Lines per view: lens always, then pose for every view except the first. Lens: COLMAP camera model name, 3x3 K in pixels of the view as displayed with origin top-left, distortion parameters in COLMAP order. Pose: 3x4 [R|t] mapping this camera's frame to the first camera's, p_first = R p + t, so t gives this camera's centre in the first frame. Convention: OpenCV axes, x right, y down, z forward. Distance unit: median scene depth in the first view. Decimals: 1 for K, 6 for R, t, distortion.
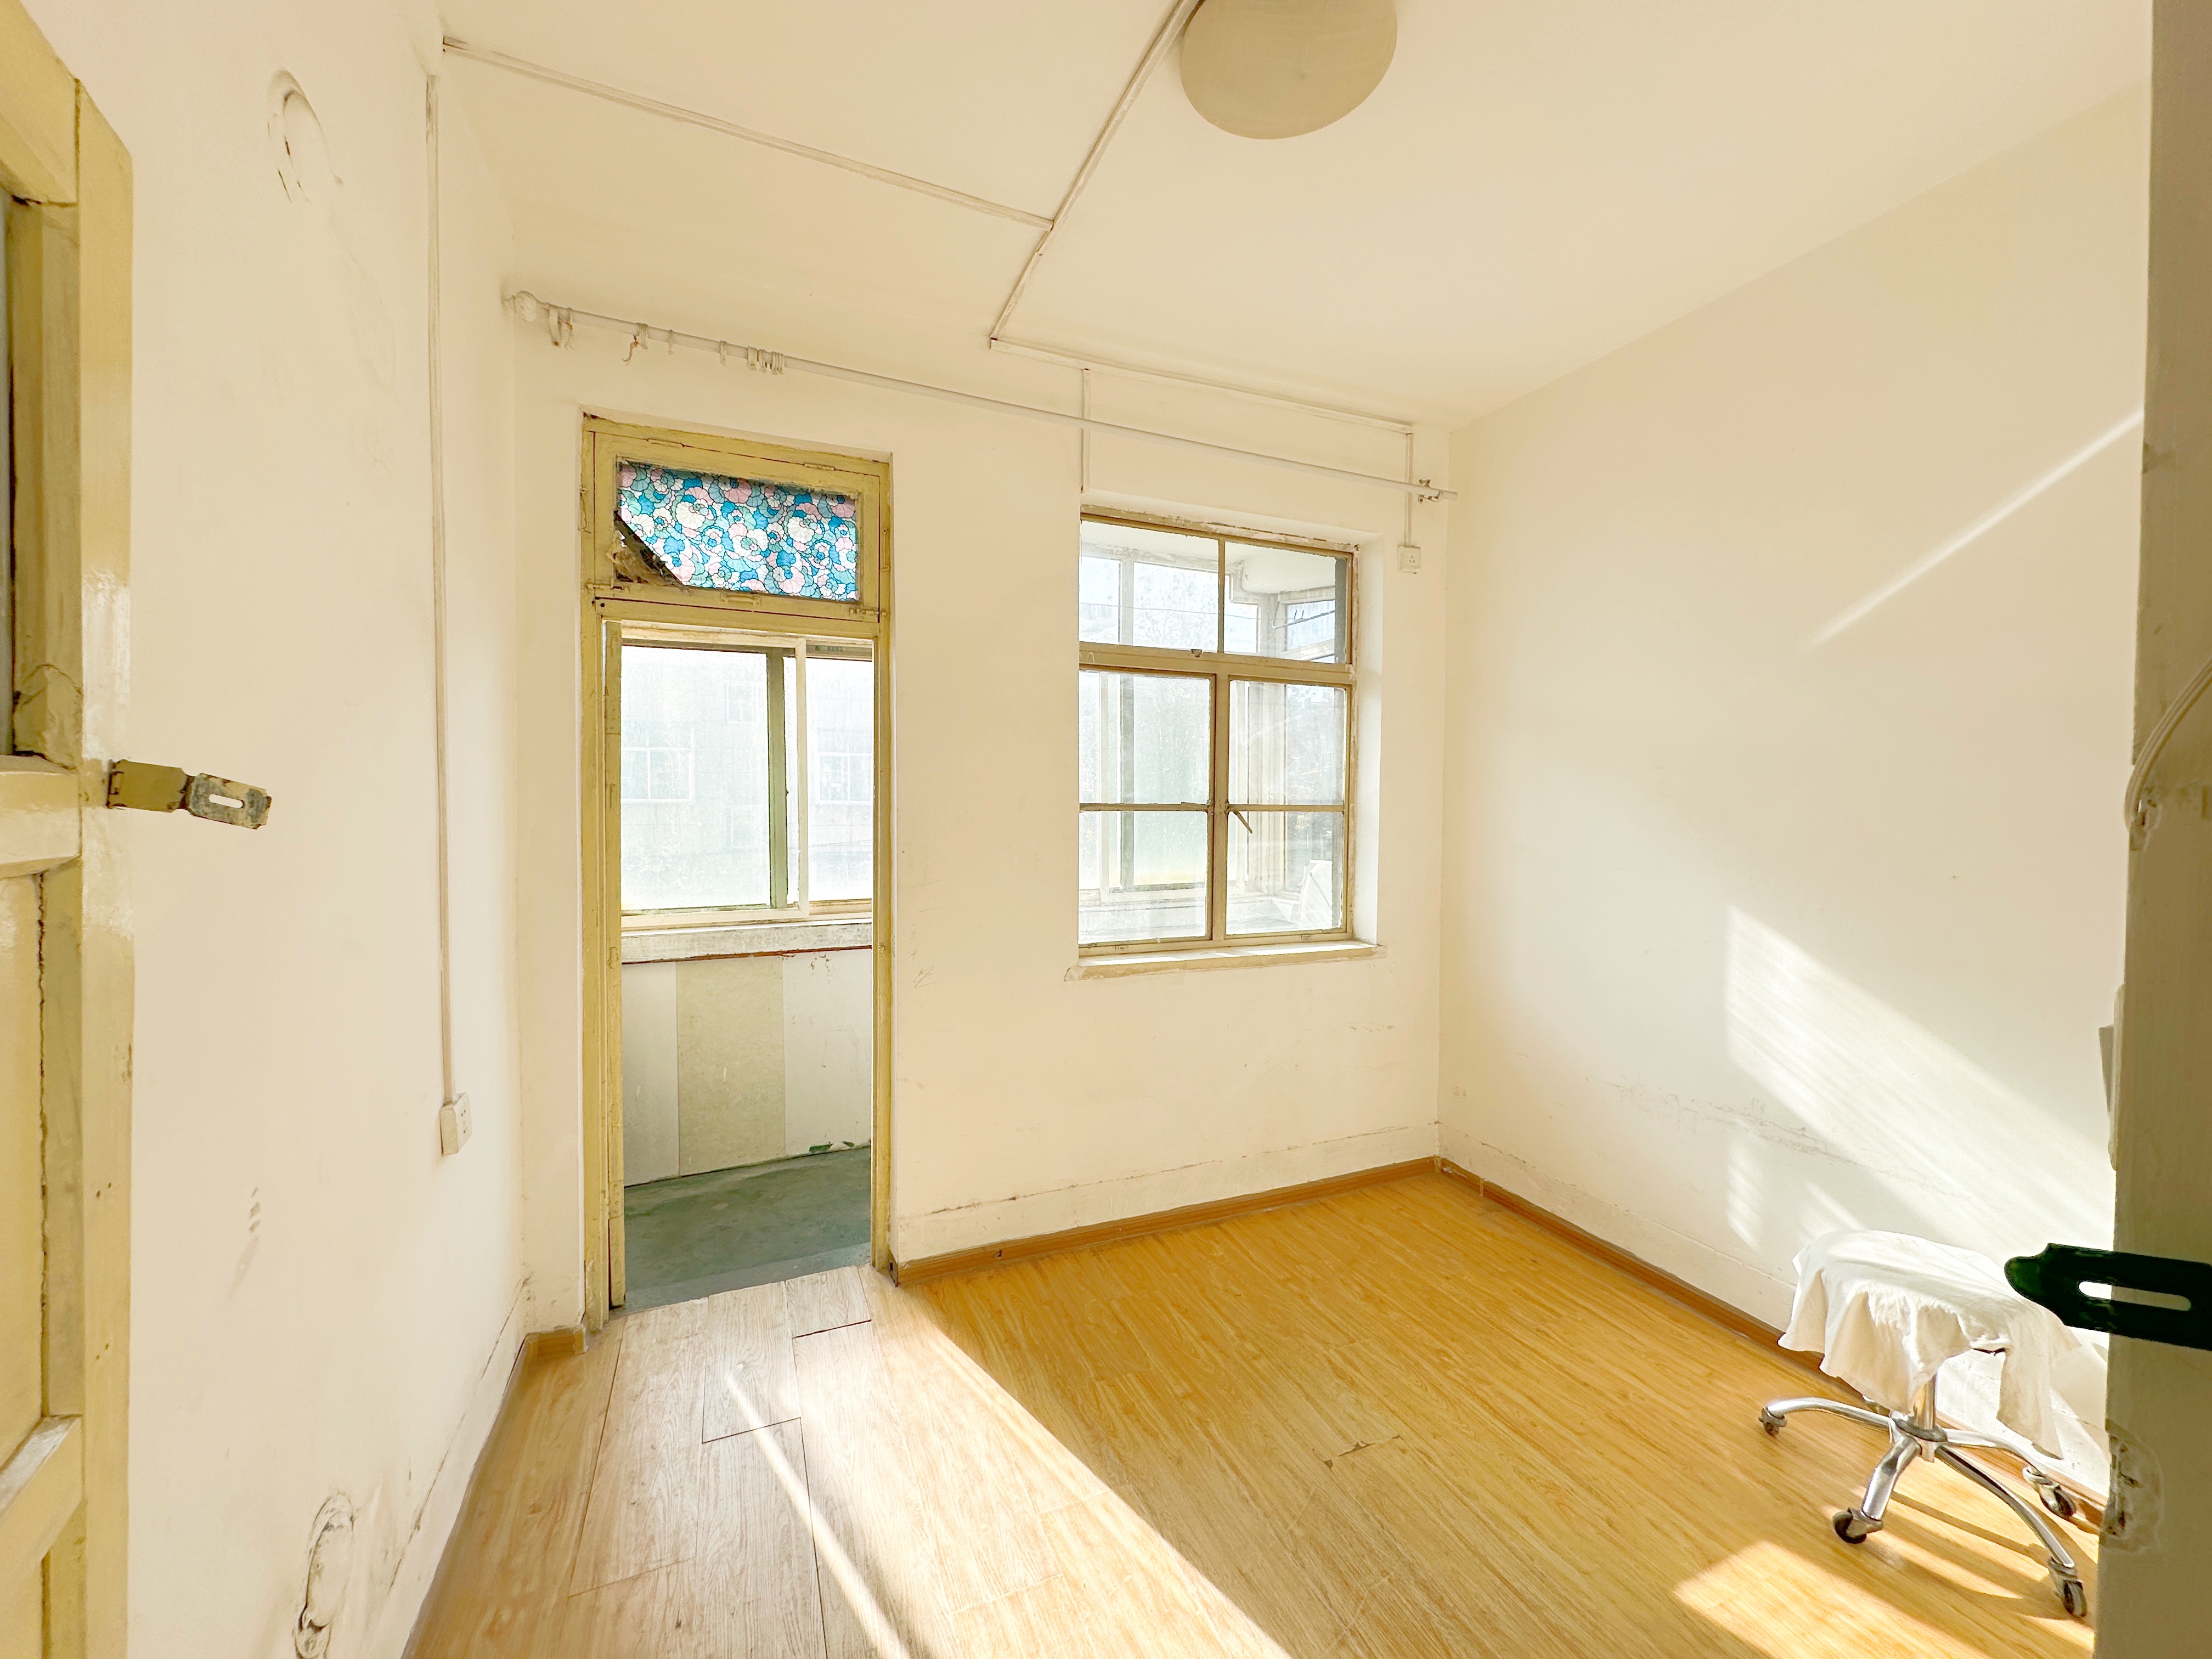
lens RADIAL K [[880.2, 0, 1107.3], [0, 880.2, 823.9], [0, 0, 1]] dist [-0.000066, 0.000050]
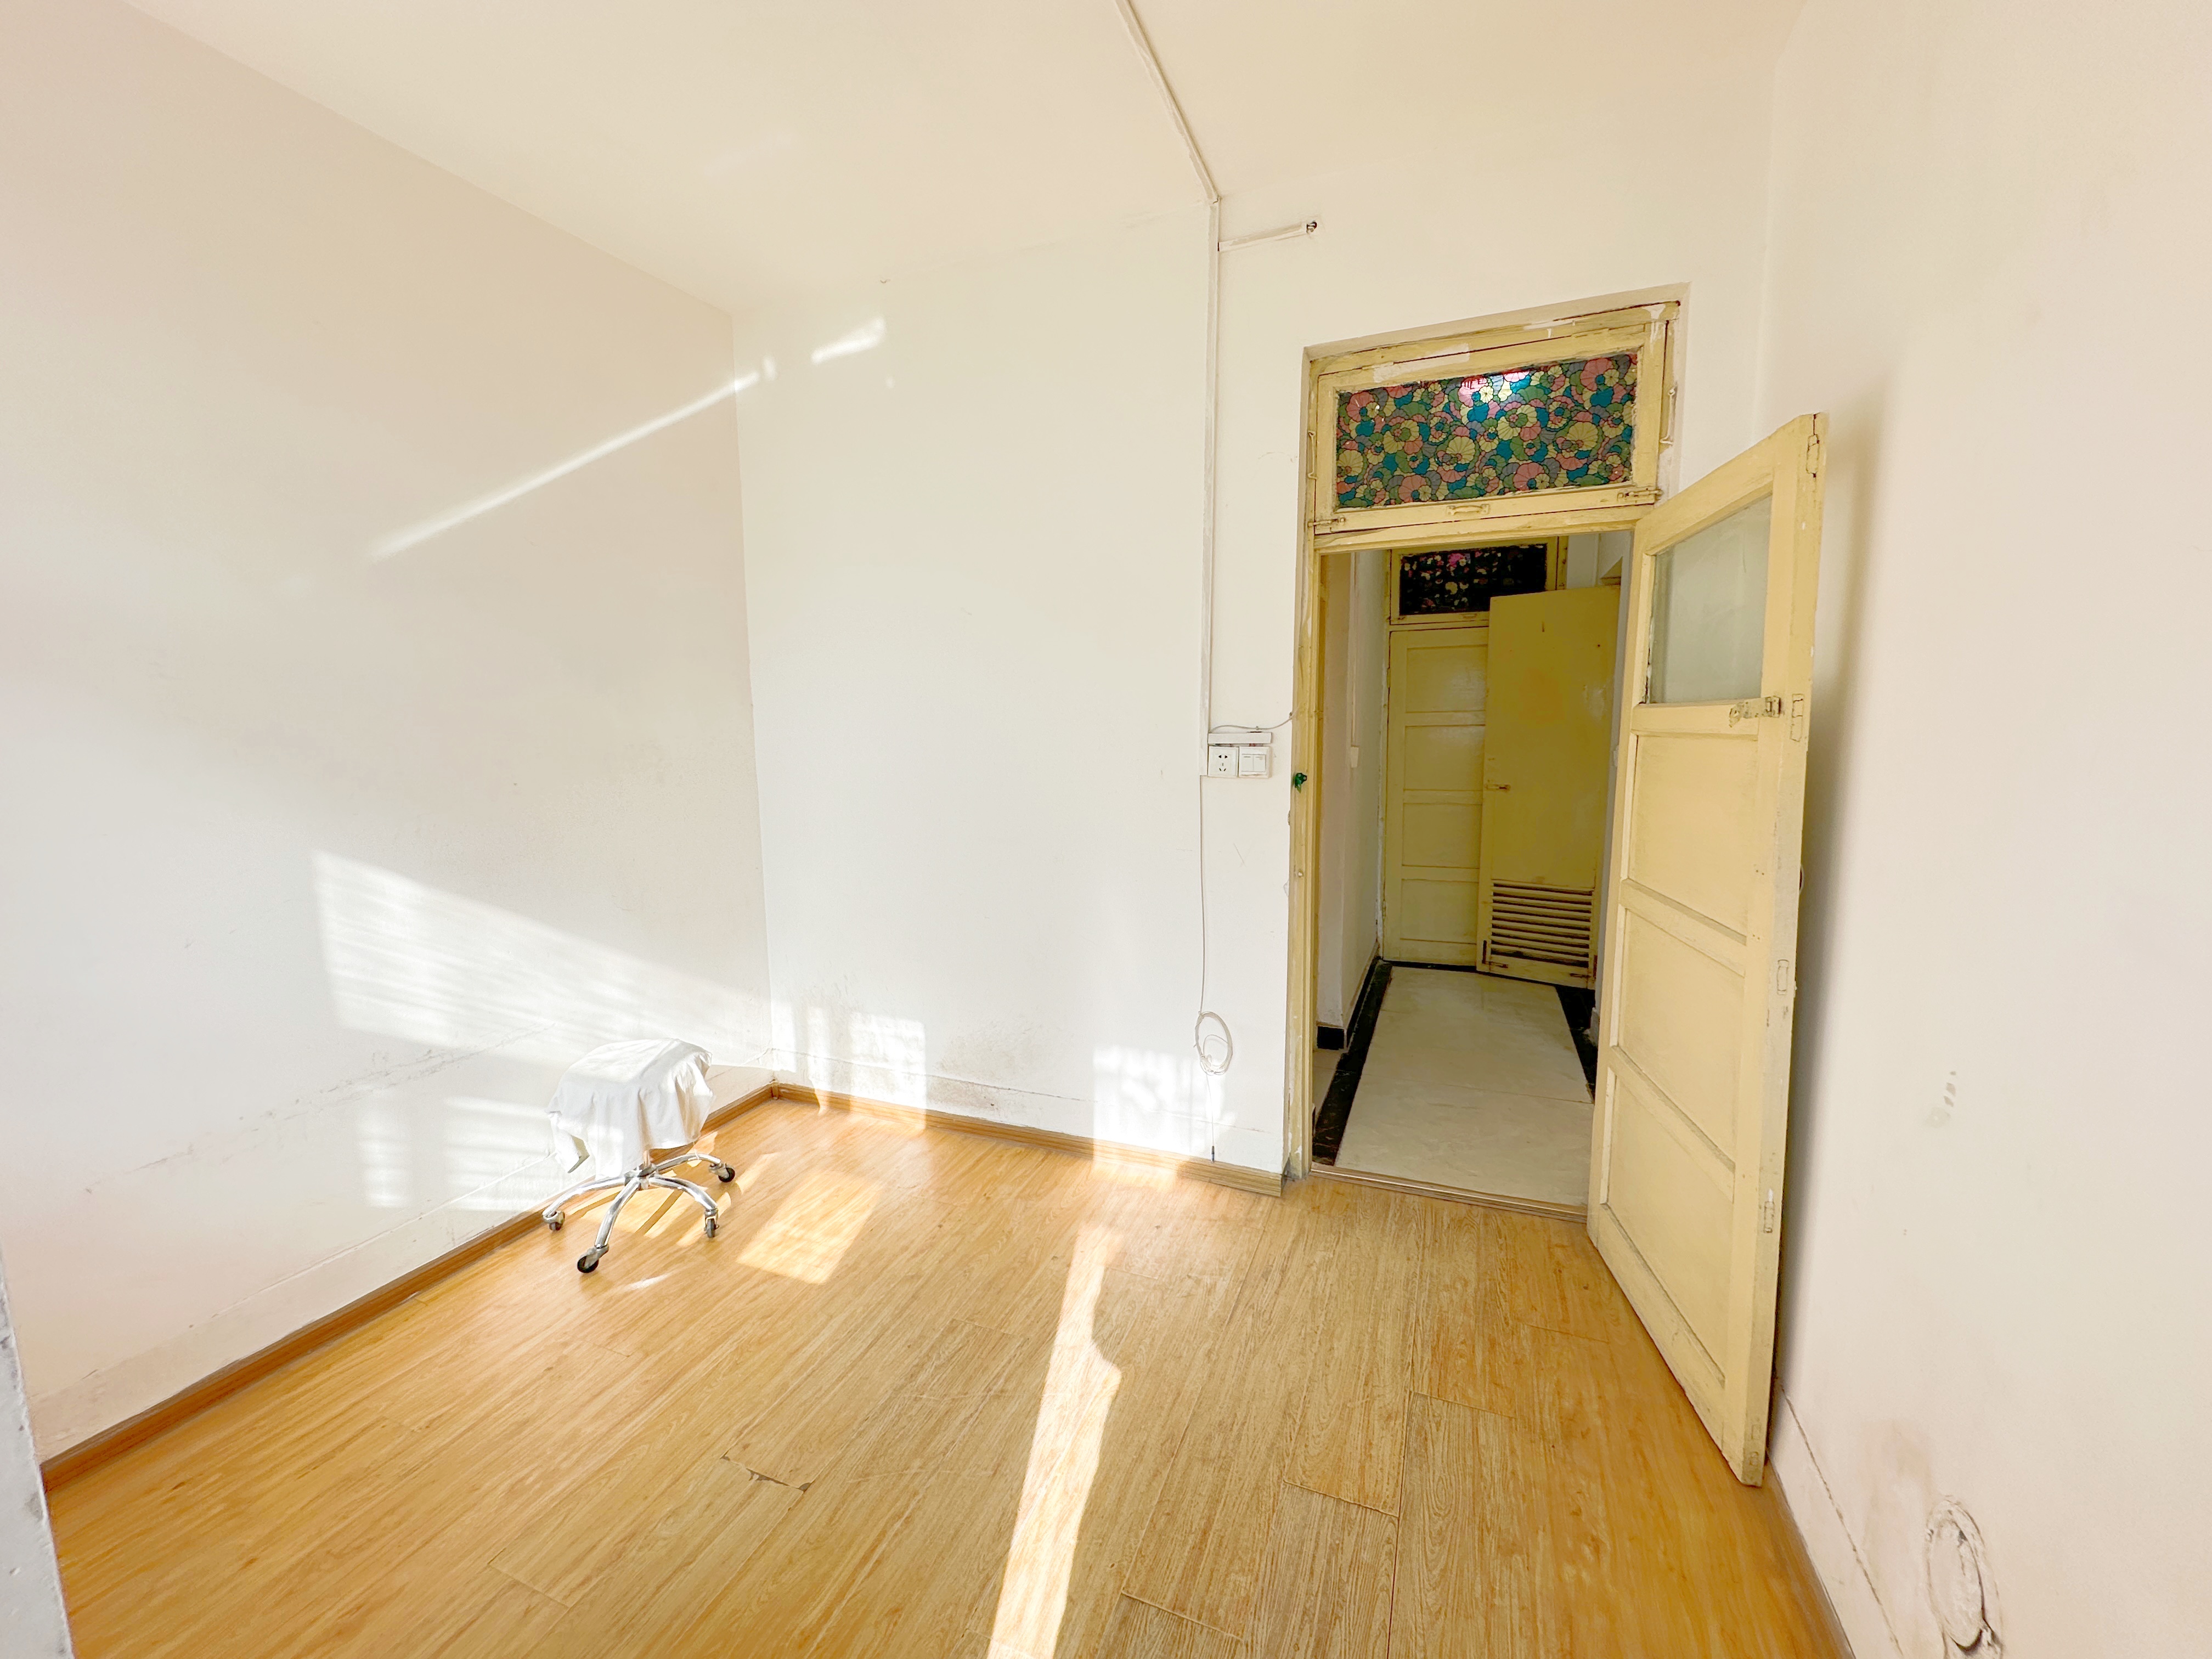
lens RADIAL K [[880.2, 0, 1102.0], [0, 880.2, 824.6], [0, 0, 1]] dist [-0.000066, 0.000050]
pose [[-0.702988, -0.078506, 0.706855, -0.566704], [0.027765, 0.990102, 0.137577, -0.037071], [-0.710659, 0.116341, -0.693850, 1.441384]]
